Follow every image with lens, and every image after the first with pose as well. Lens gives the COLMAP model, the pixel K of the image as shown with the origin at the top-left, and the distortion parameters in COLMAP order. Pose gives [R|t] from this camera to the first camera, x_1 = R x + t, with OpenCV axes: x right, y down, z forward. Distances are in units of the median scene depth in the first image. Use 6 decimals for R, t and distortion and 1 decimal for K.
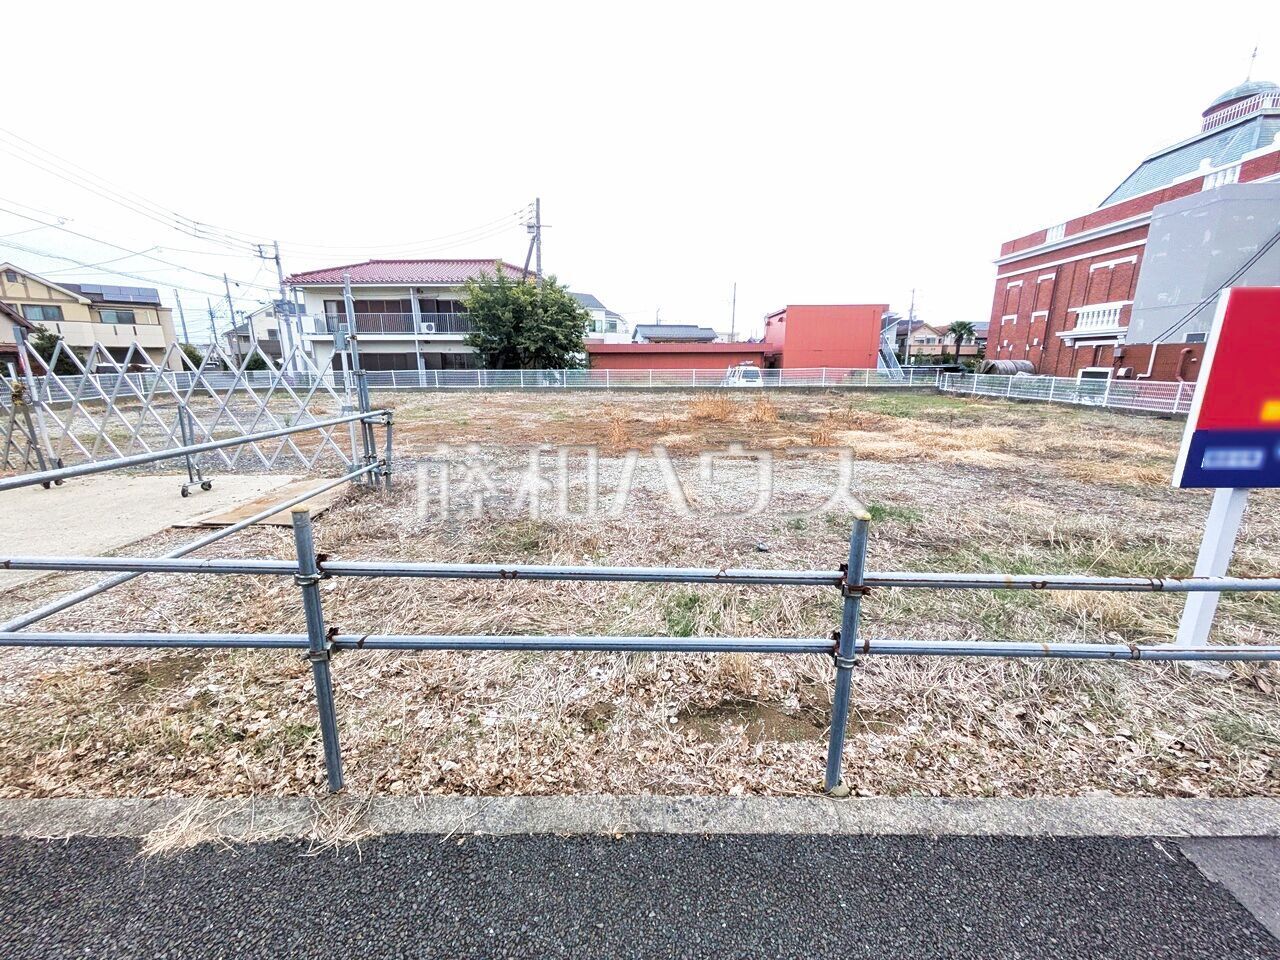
lens RADIAL K [[506.4, 0, 638.6], [0, 506.4, 482.1], [0, 0, 1]] dist [-0.000518, 0.001248]
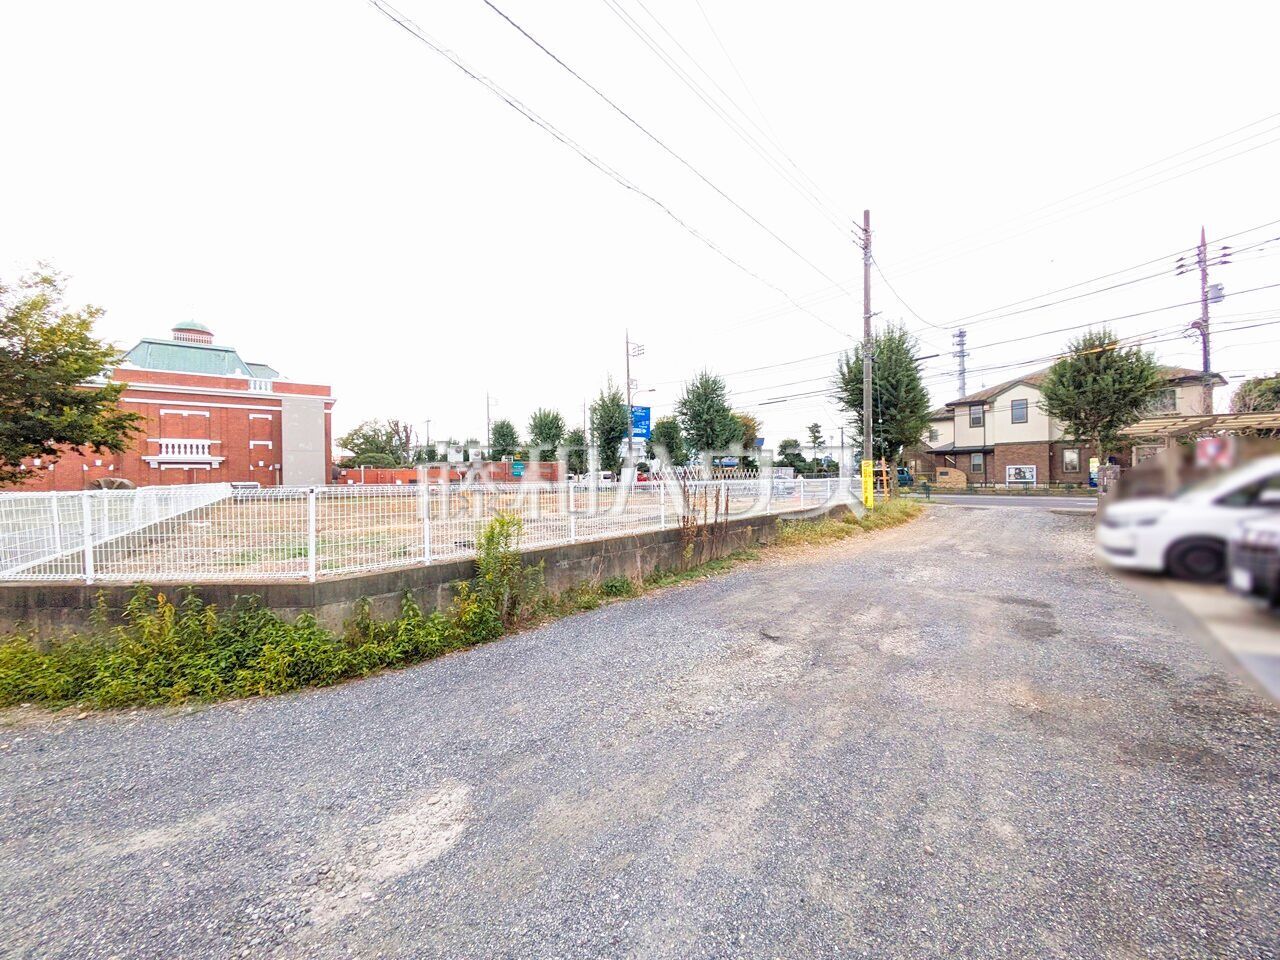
lens RADIAL K [[506.4, 0, 646.8], [0, 506.4, 483.6], [0, 0, 1]] dist [-0.000518, 0.001248]
pose [[-0.618013, 0.002482, 0.786164, -0.954954], [0.197646, 0.968368, 0.152315, -0.187169], [-0.760918, 0.249514, -0.598955, 0.867501]]
